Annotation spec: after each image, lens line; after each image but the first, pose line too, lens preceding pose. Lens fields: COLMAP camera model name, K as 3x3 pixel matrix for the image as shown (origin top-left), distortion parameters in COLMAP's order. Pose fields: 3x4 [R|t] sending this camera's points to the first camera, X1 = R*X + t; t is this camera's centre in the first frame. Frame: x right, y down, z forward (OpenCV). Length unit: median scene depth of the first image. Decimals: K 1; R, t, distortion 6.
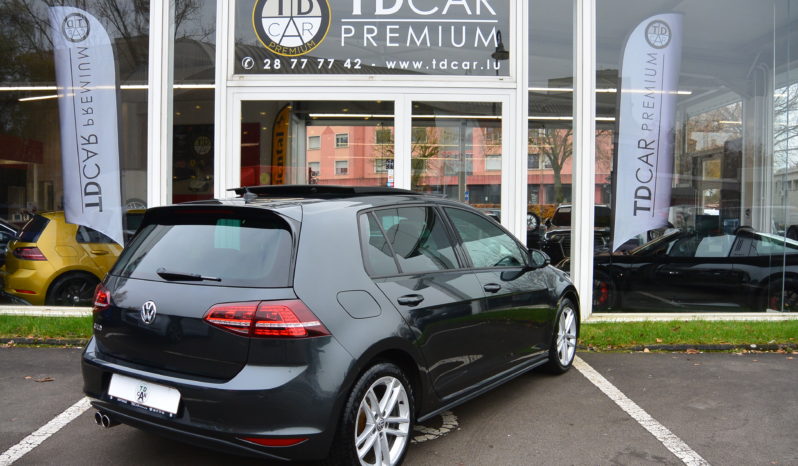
lens RADIAL K [[681.9, 0, 401.5], [0, 681.9, 234.8], [0, 0, 1]] dist [-0.138162, 0.056309]
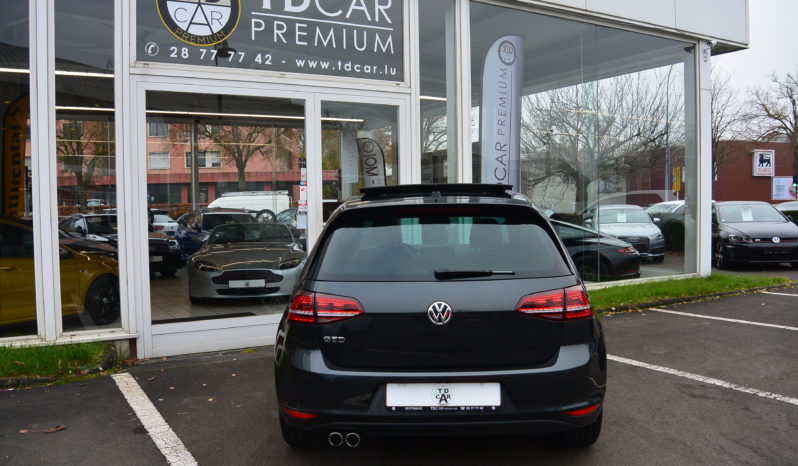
lens RADIAL K [[681.9, 0, 402.4], [0, 681.9, 233.1], [0, 0, 1]] dist [-0.138162, 0.056309]
pose [[0.866237, -0.041243, 0.497928, -0.390928], [0.040856, 0.999097, 0.011677, -0.006691], [-0.497960, 0.010228, 0.867139, 0.066042]]
